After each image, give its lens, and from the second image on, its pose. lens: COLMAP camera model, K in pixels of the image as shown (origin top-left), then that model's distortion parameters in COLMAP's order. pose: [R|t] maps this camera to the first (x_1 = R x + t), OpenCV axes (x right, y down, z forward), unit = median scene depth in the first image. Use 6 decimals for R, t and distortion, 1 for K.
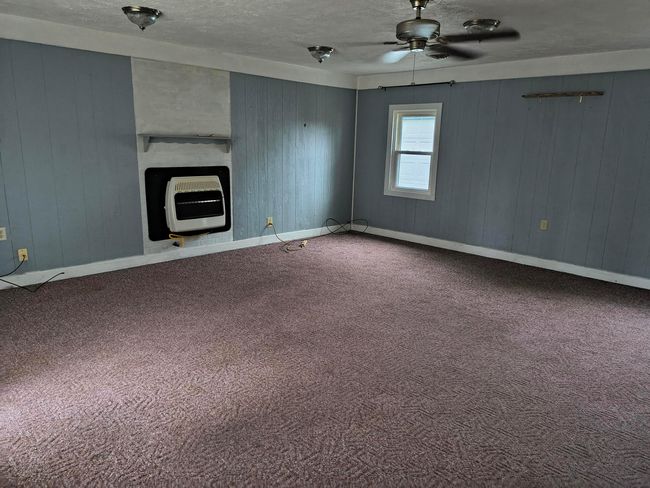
lens RADIAL K [[488.9, 0, 325.7], [0, 488.9, 246.2], [0, 0, 1]] dist [0.048470, -0.055646]
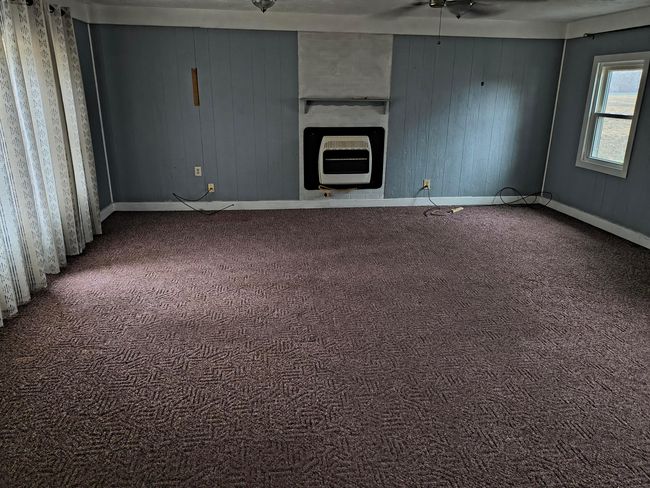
lens RADIAL K [[488.9, 0, 322.0], [0, 488.9, 248.6], [0, 0, 1]] dist [0.048470, -0.055646]
pose [[0.774221, 0.179354, -0.606972, 0.409027], [-0.125333, 0.983463, 0.130734, -0.028353], [0.620382, -0.025143, 0.783897, 0.082569]]
